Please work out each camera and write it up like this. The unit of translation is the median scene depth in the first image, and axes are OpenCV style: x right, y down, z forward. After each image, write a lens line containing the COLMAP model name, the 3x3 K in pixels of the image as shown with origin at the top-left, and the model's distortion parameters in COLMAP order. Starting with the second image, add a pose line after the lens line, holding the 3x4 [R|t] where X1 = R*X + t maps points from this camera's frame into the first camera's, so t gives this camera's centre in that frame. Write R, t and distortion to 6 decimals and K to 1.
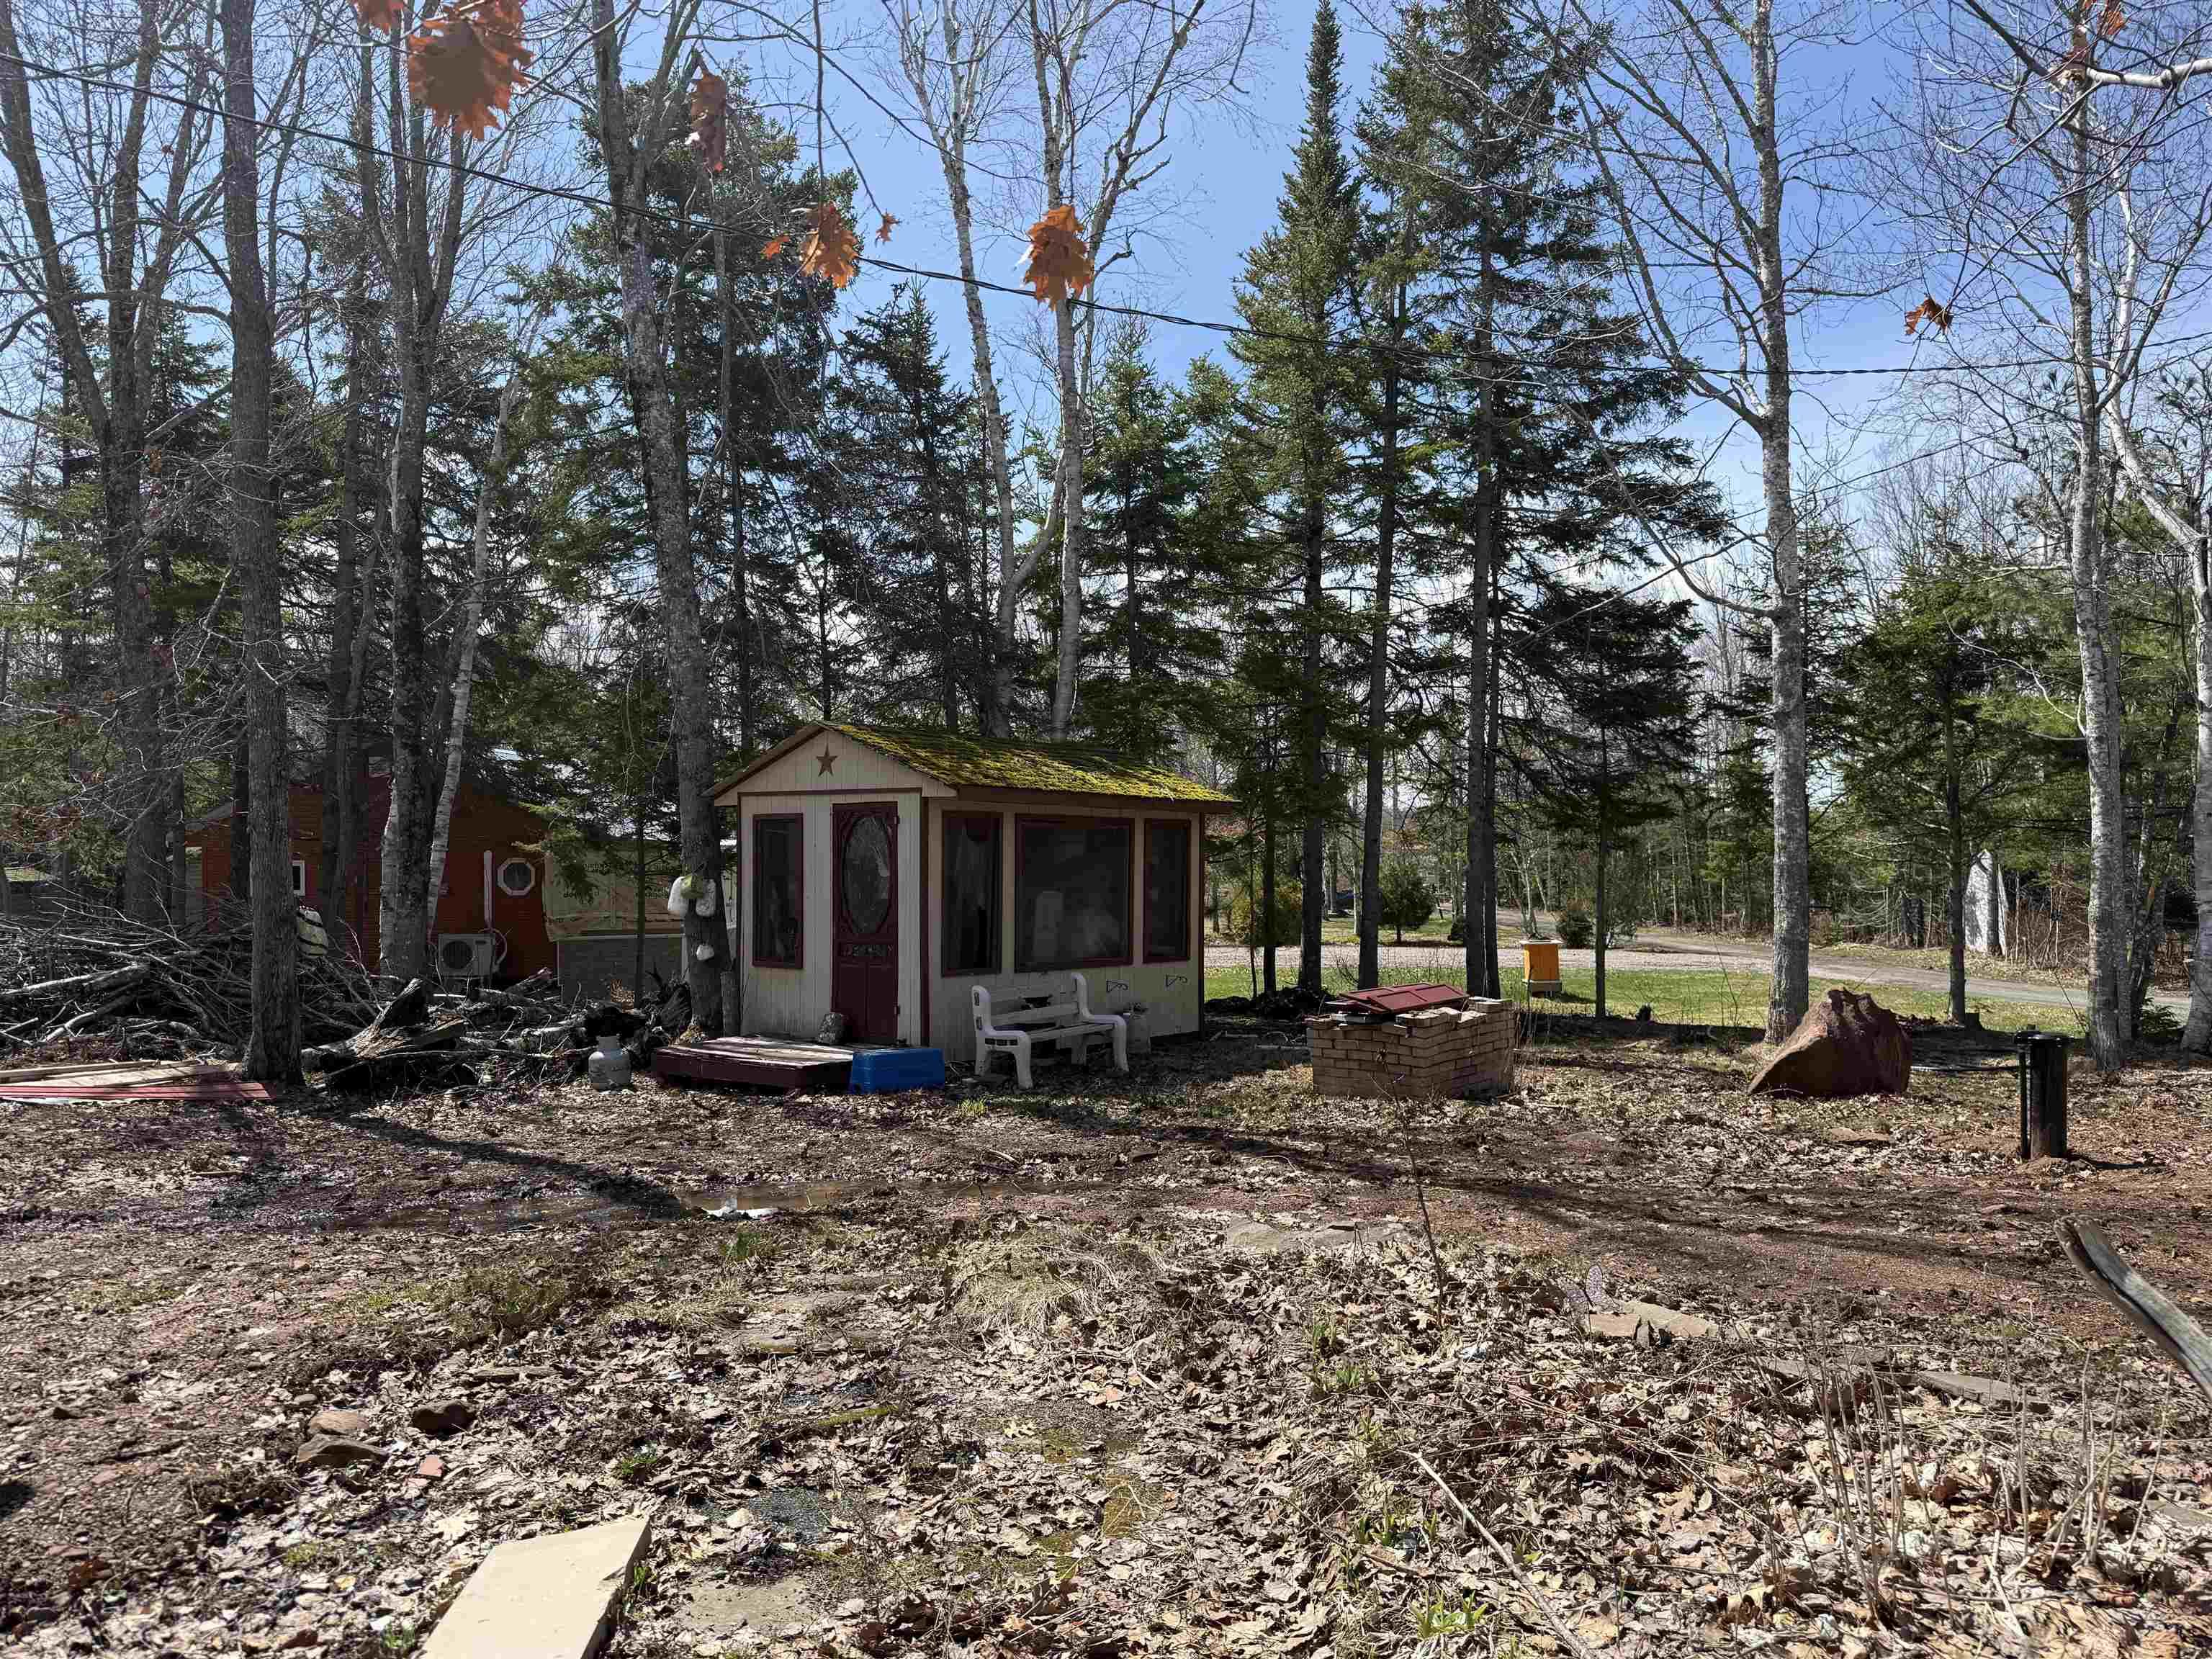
lens RADIAL K [[1557.6, 0, 1117.5], [0, 1557.6, 835.0], [0, 0, 1]] dist [0.000605, -0.008314]
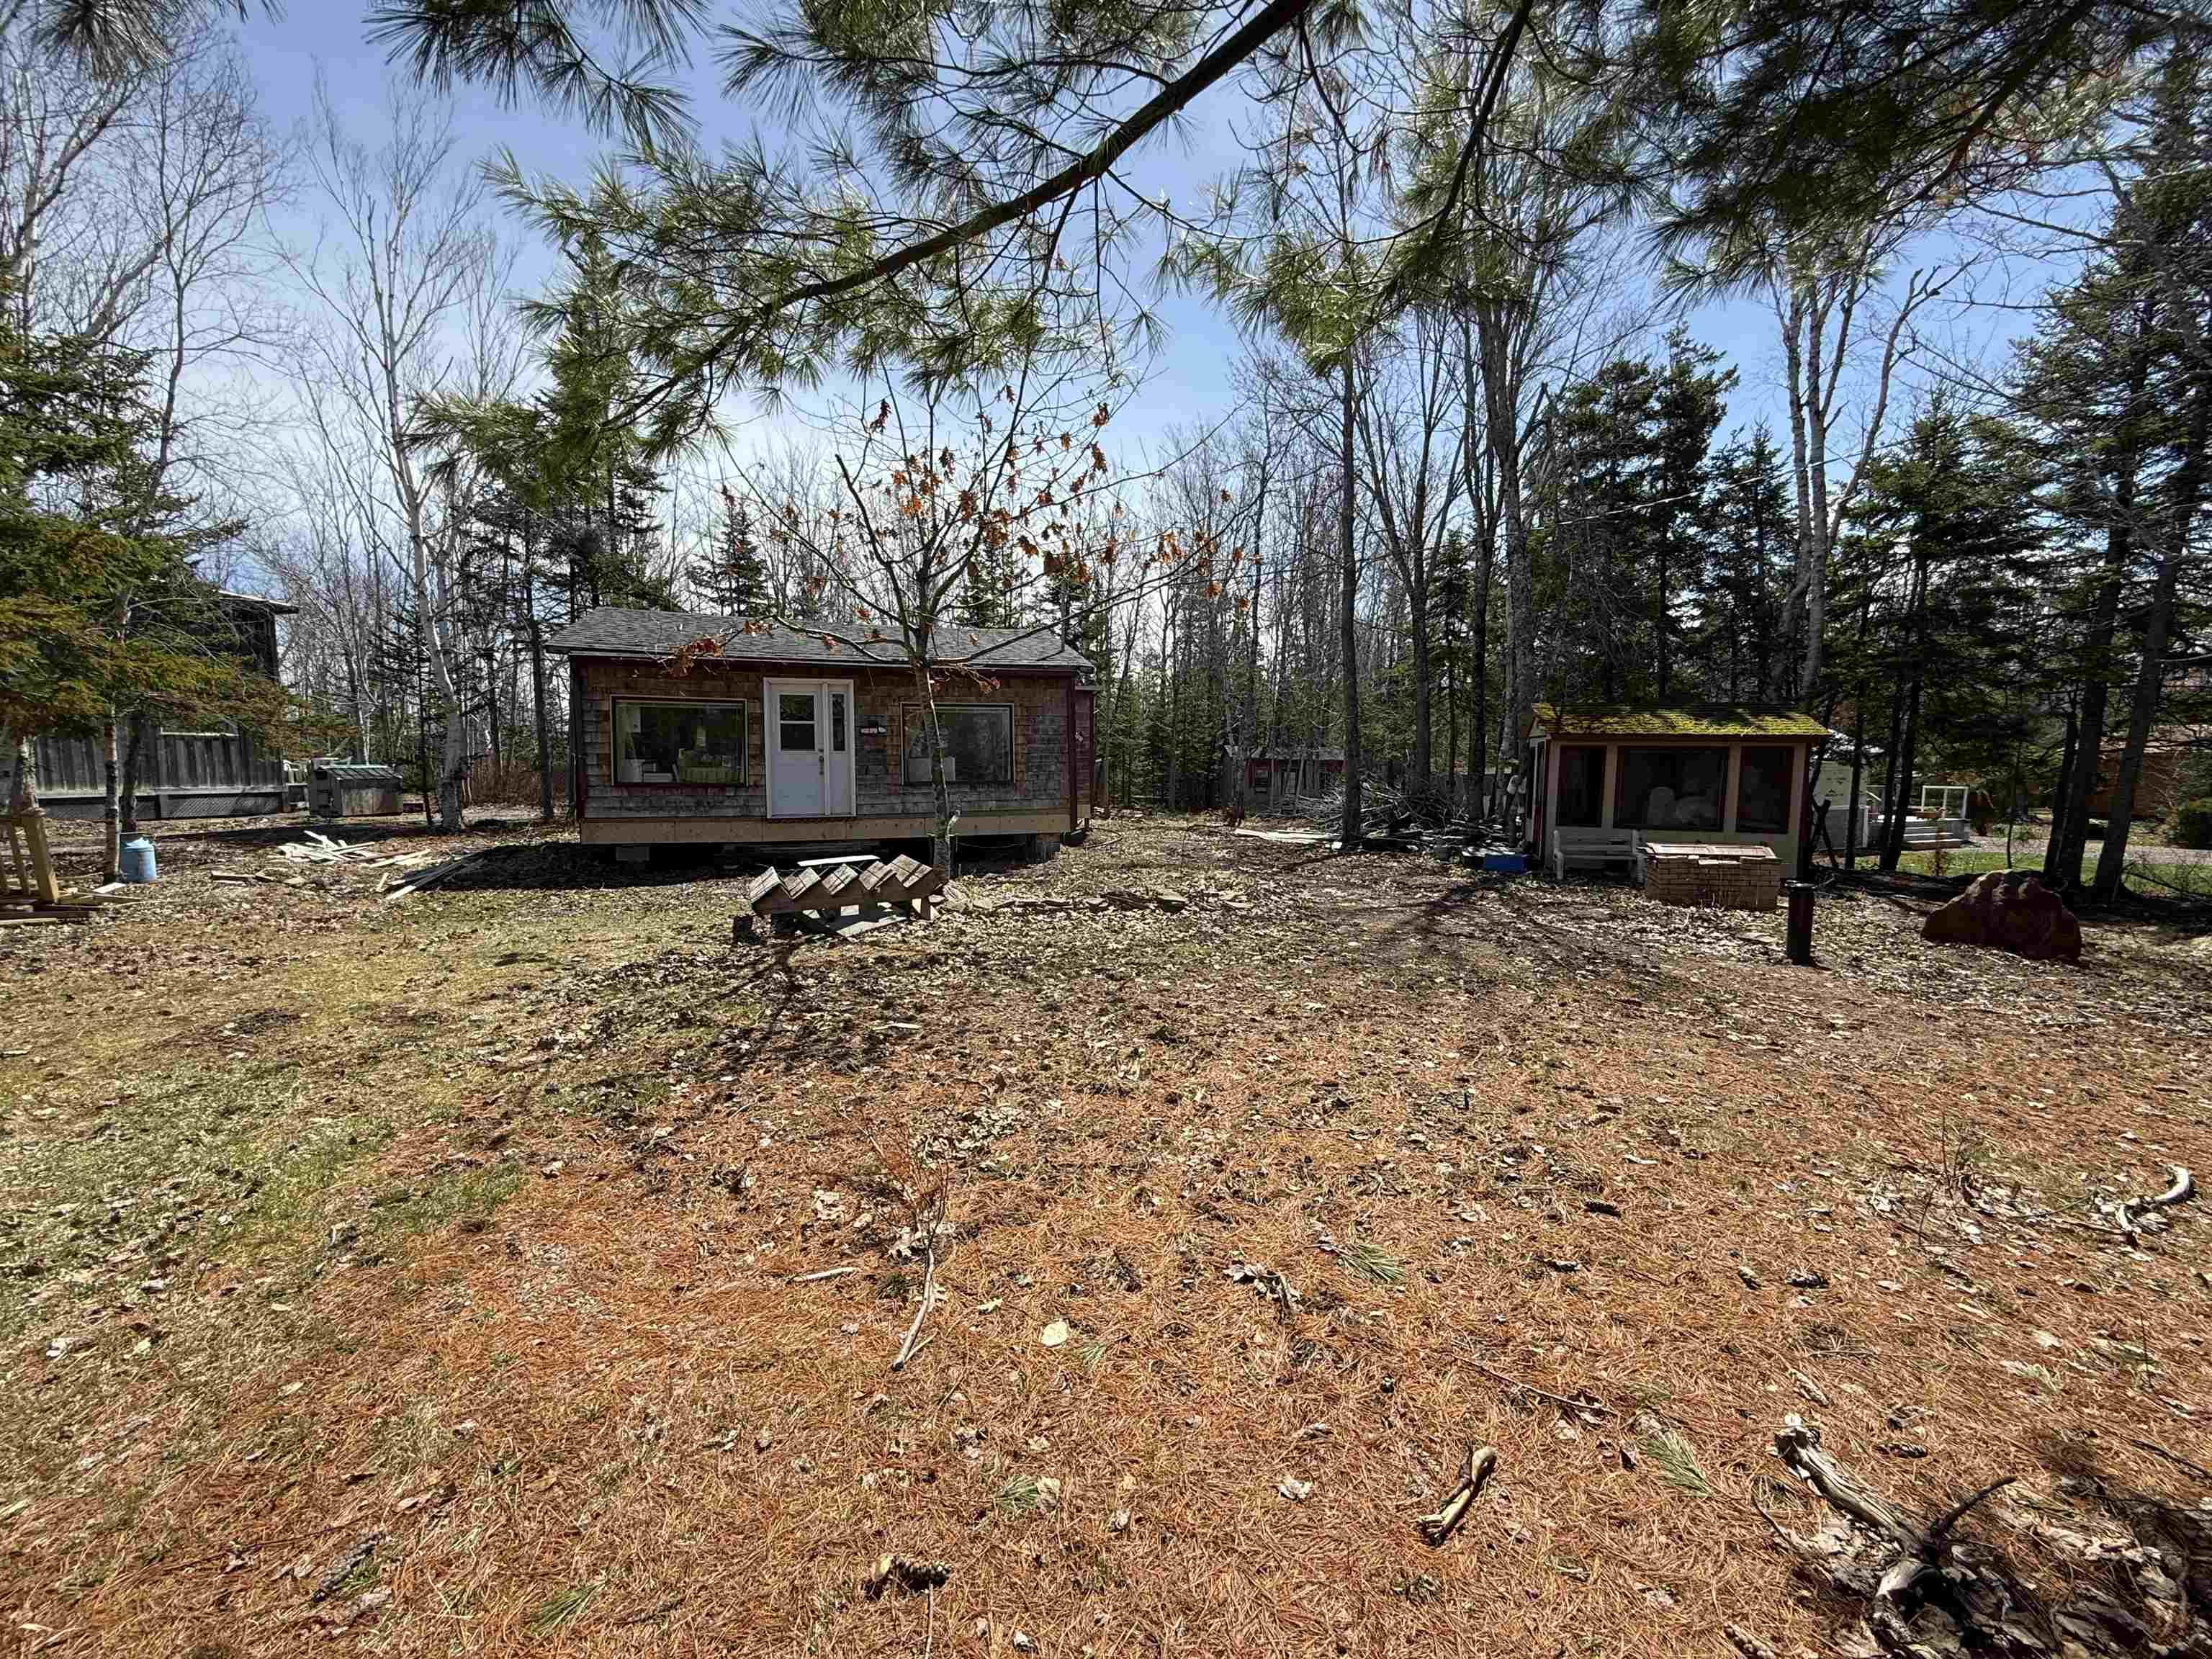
lens RADIAL K [[879.6, 0, 1101.5], [0, 879.6, 832.1], [0, 0, 1]] dist [-0.001760, 0.000243]
pose [[0.358155, 0.080043, -0.930225, 0.816859], [0.007660, 0.996033, 0.088655, -0.010461], [0.933631, -0.038878, 0.356121, 0.000785]]
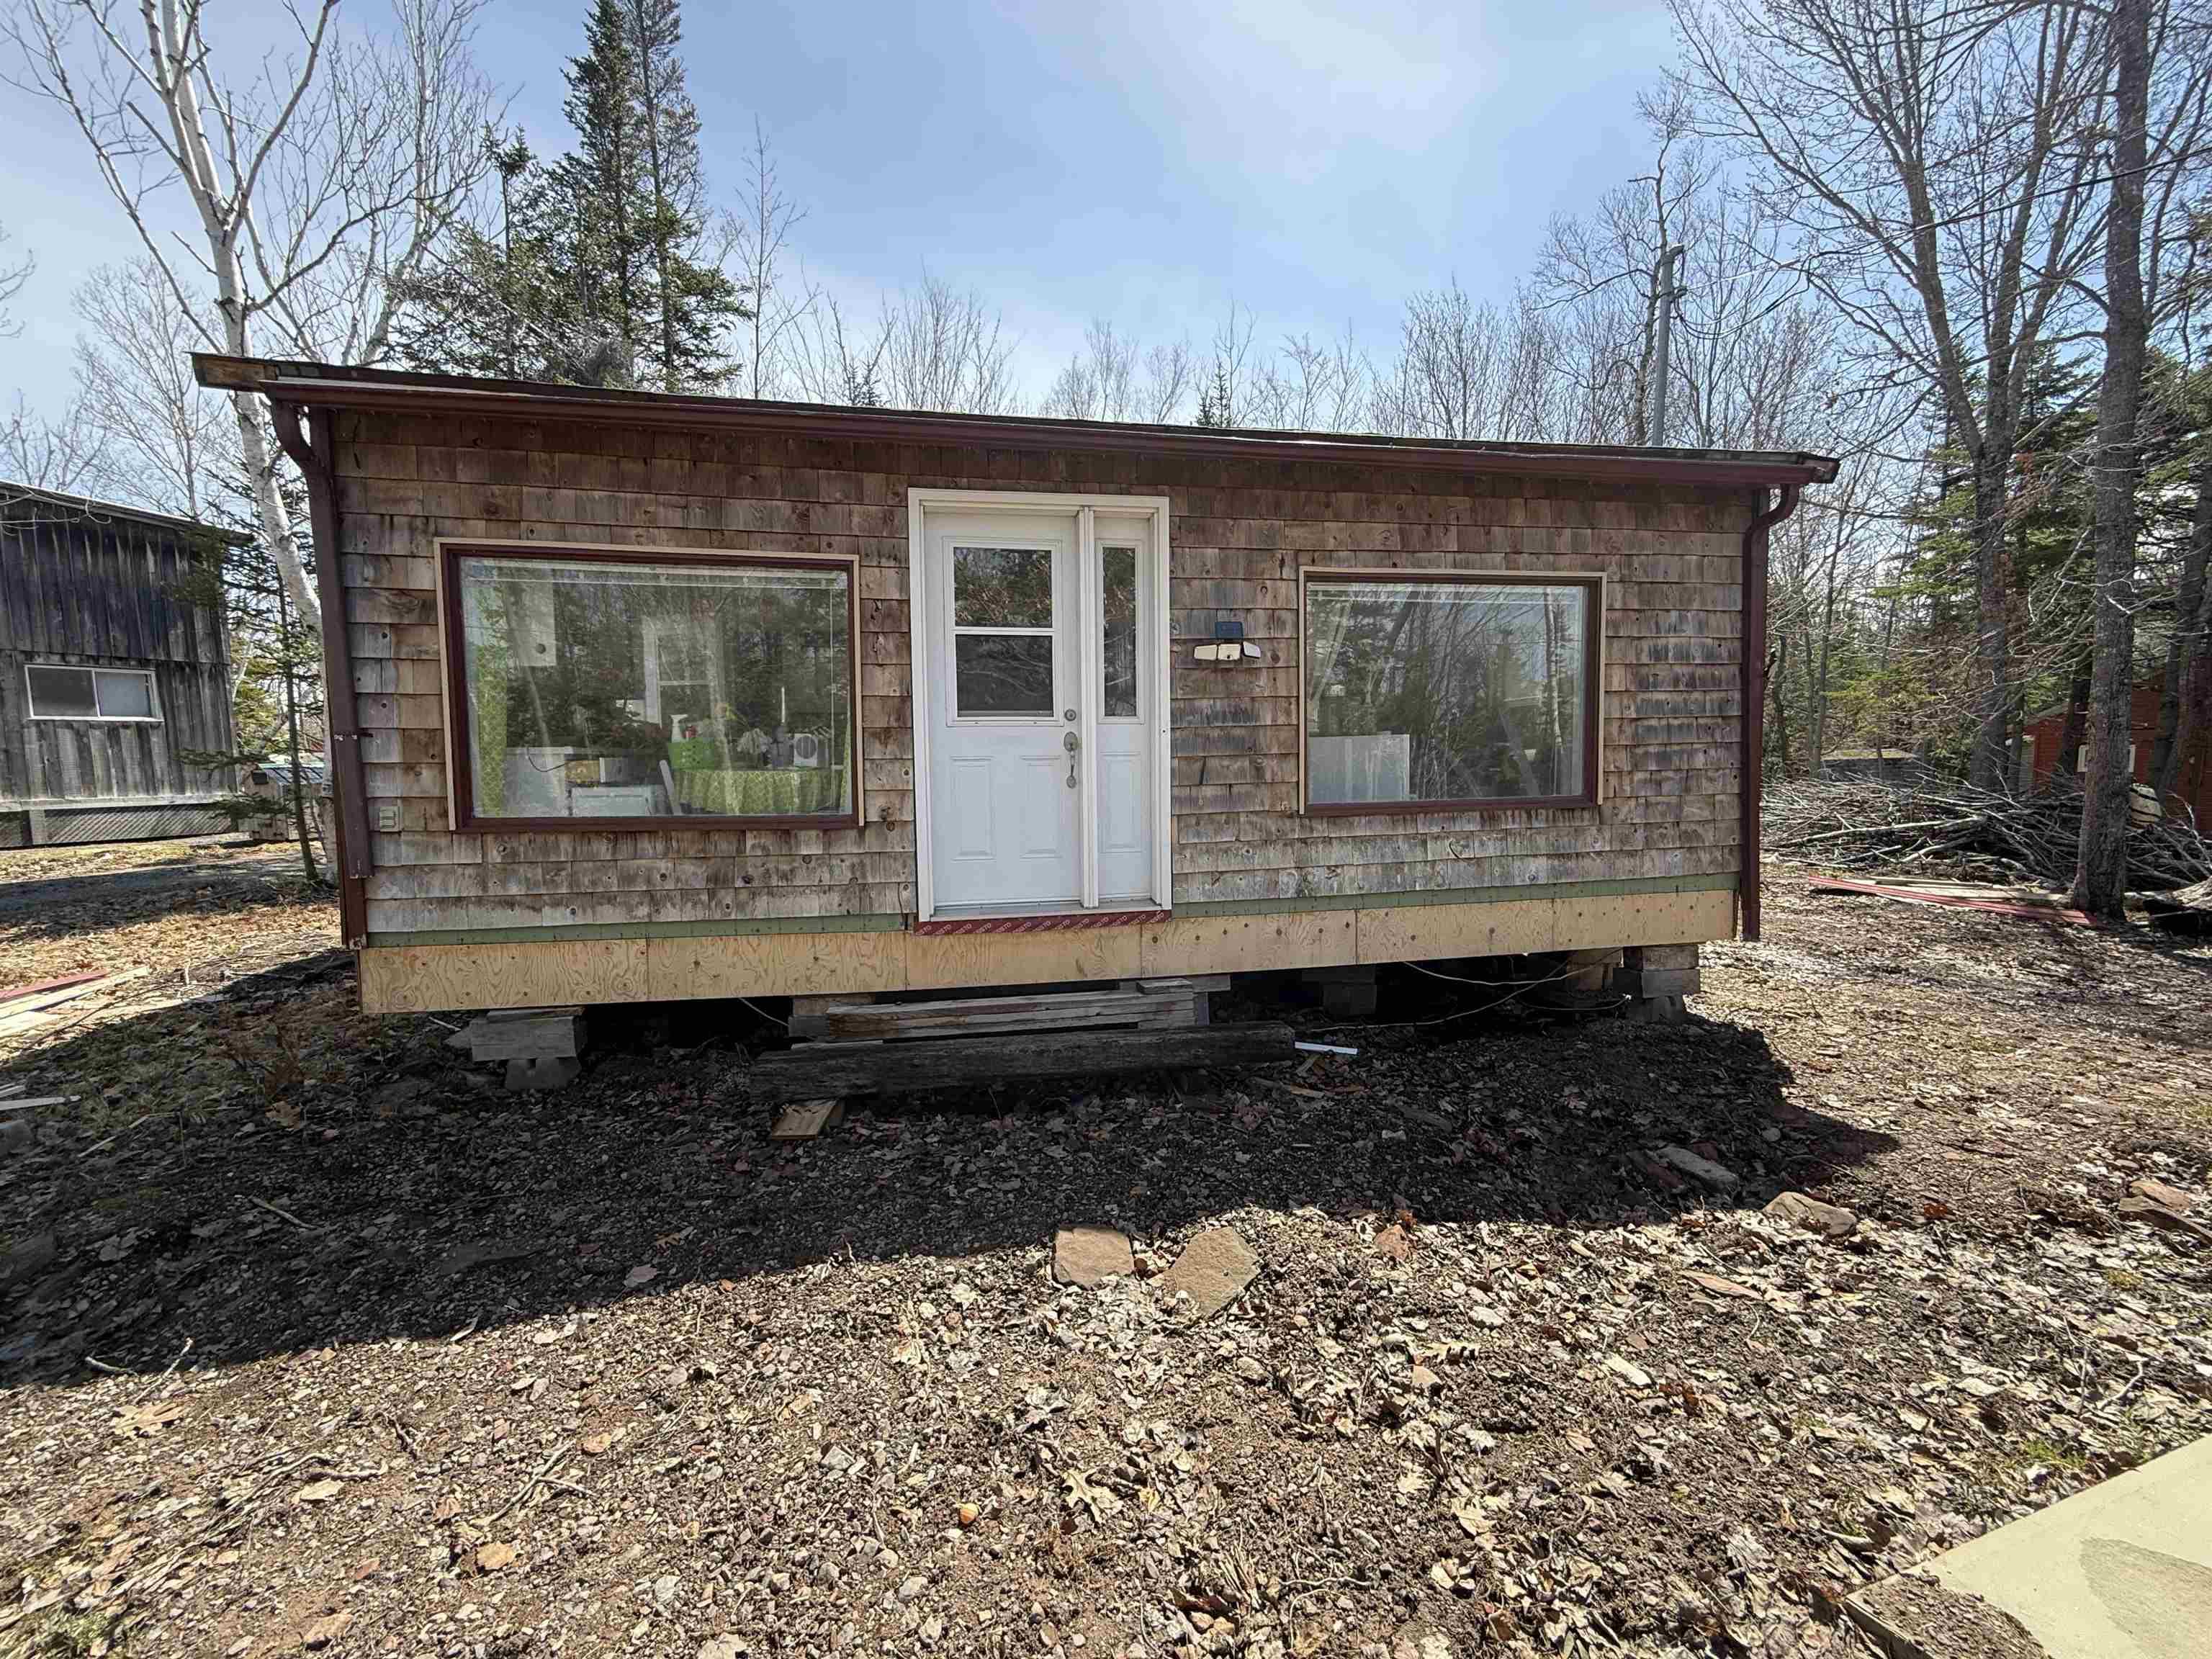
lens RADIAL K [[886.2, 0, 1100.9], [0, 886.2, 826.4], [0, 0, 1]] dist [-0.000217, 0.000706]
pose [[0.230823, 0.087428, -0.969060, -0.004840], [0.019568, 0.995336, 0.094460, -0.005529], [0.972799, -0.040766, 0.228036, -0.006796]]
